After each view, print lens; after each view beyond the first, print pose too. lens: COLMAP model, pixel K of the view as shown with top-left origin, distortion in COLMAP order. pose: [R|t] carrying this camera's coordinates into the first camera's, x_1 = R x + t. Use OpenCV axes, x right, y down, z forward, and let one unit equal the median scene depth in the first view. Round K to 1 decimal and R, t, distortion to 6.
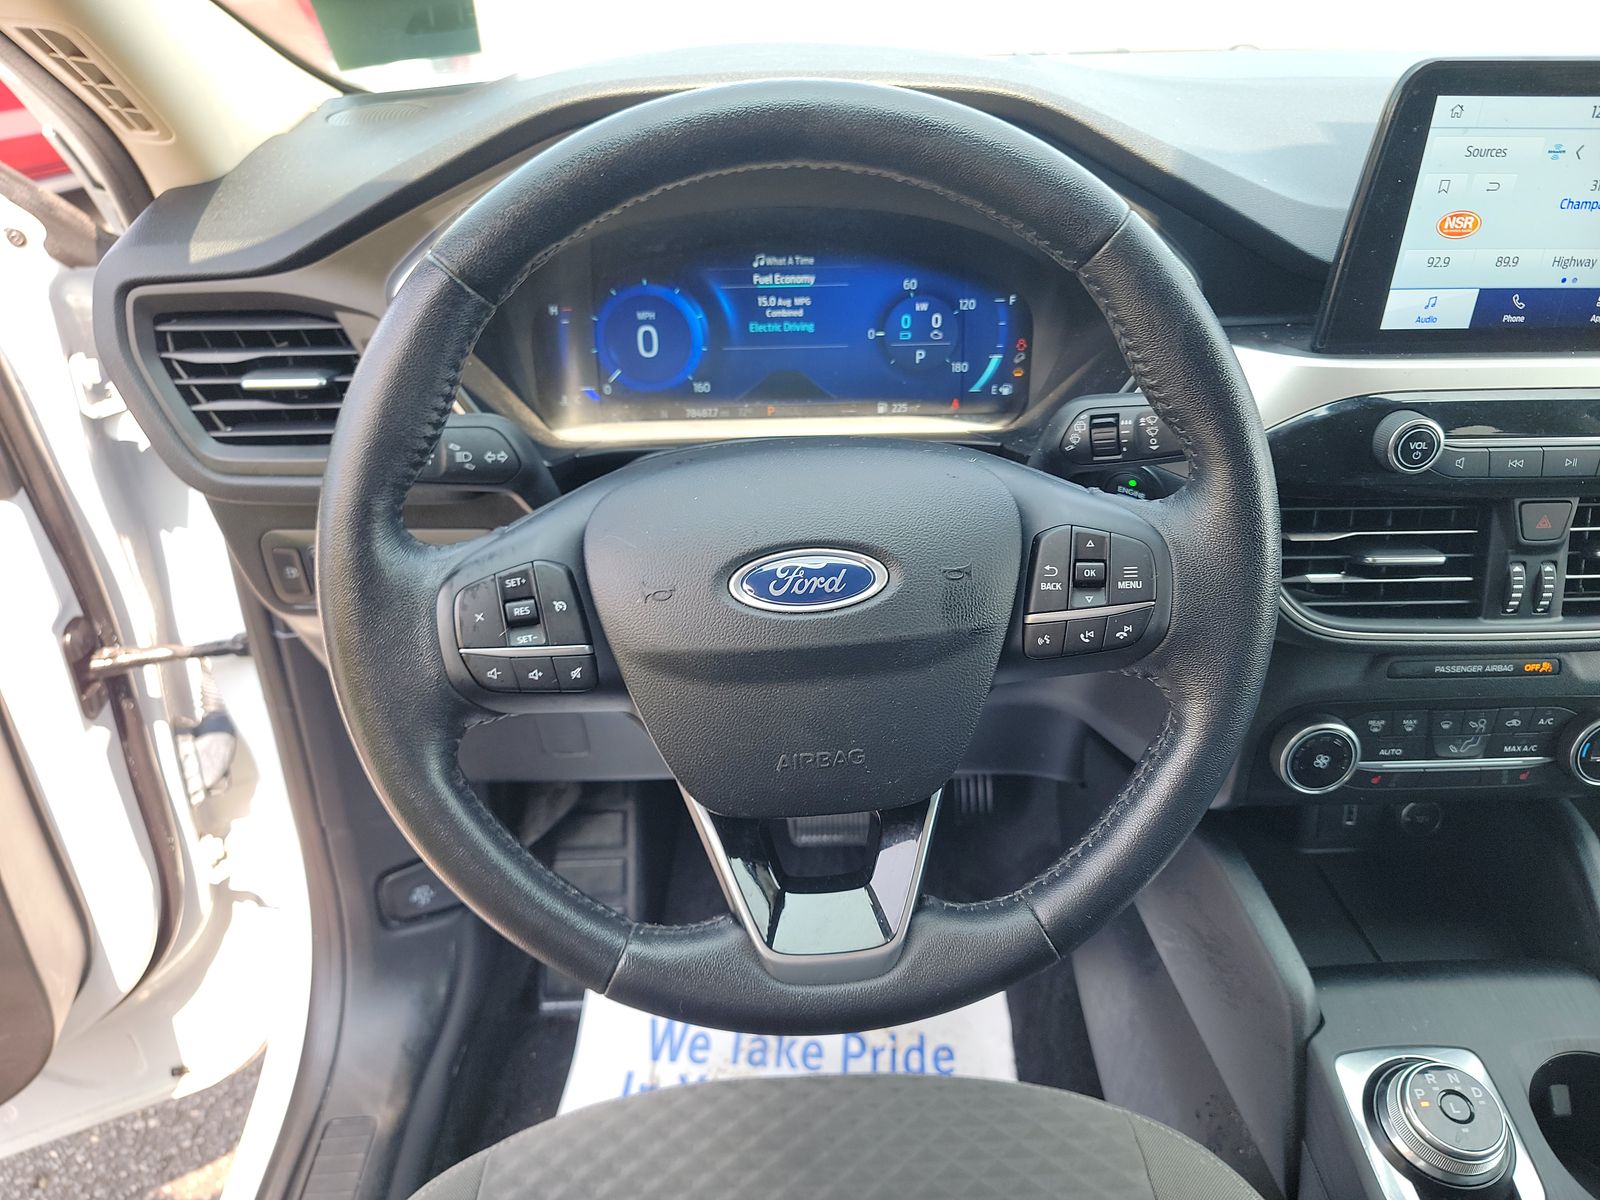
lens RADIAL K [[1292.9, 0, 789.6], [0, 1292.9, 681.4], [0, 0, 1]] dist [0.080473, -0.095333]
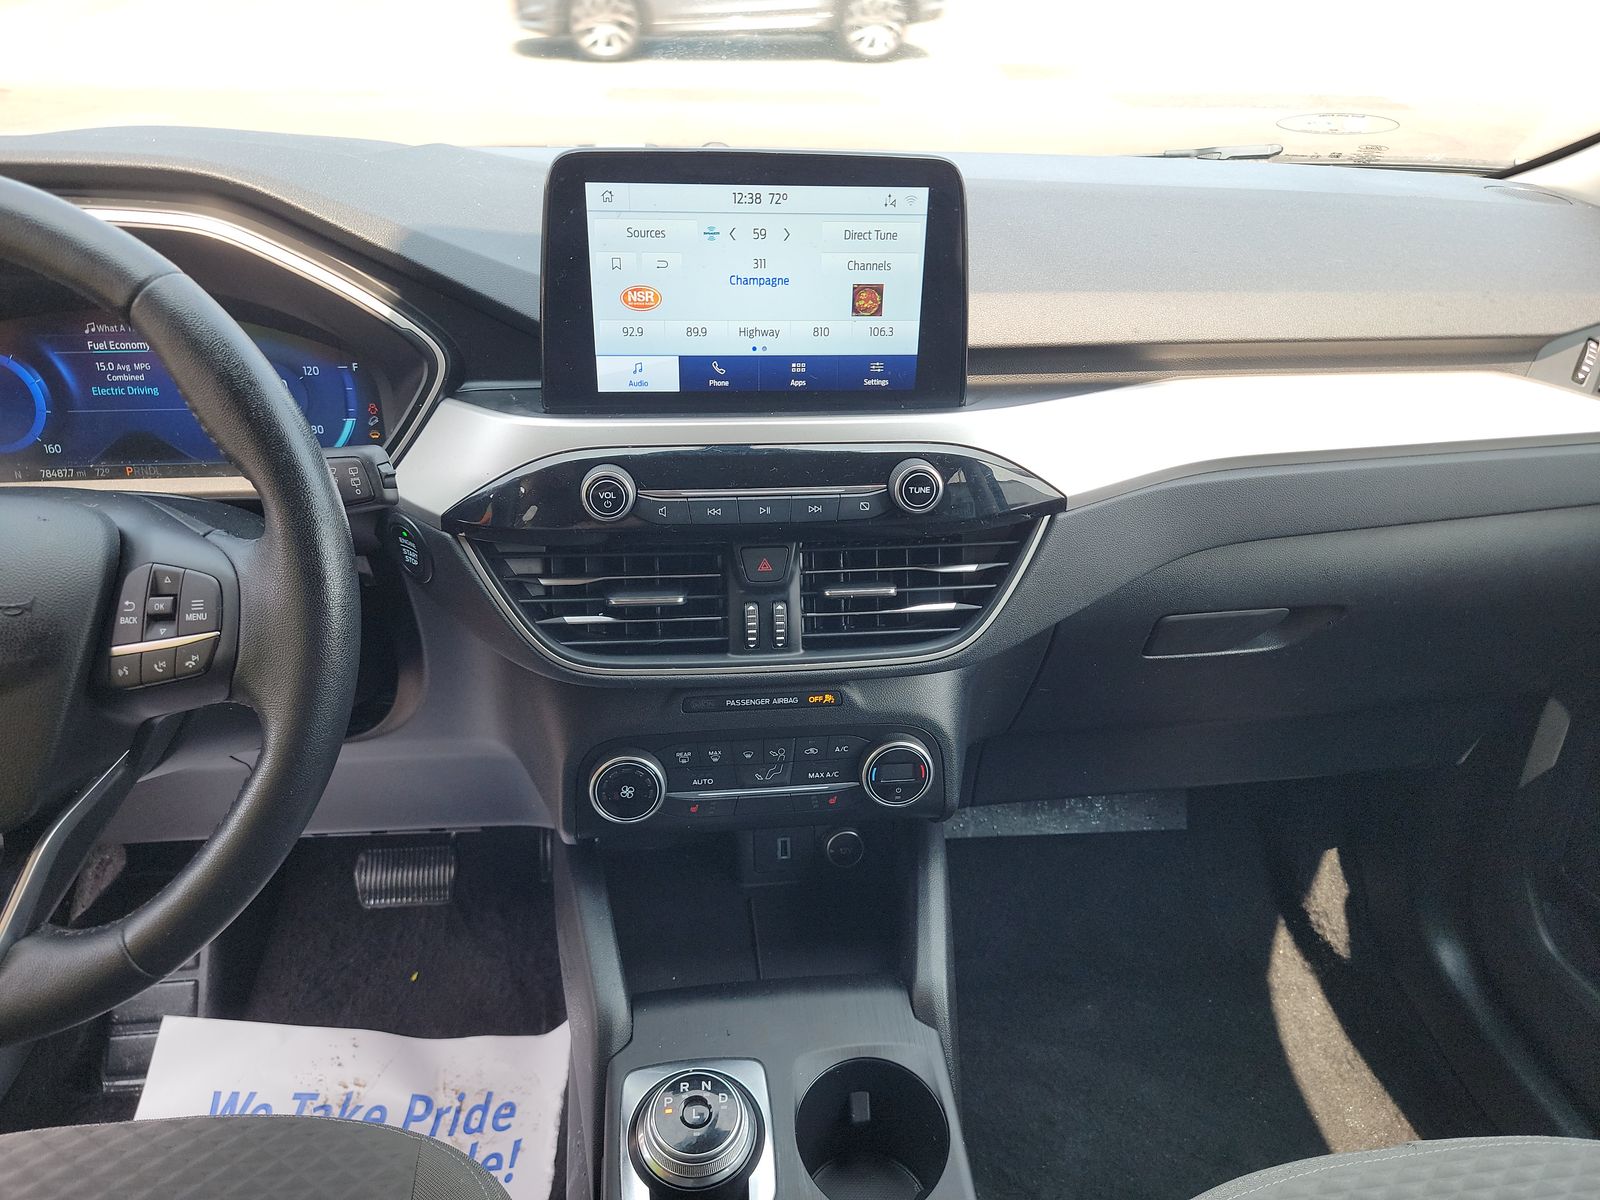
lens RADIAL K [[1292.9, 0, 789.6], [0, 1292.9, 681.4], [0, 0, 1]] dist [0.080473, -0.095333]
pose [[0.996587, -0.022701, 0.079372, 0.483382], [0.027697, 0.997666, -0.062414, 0.043165], [-0.077770, 0.064399, 0.994889, -0.076079]]
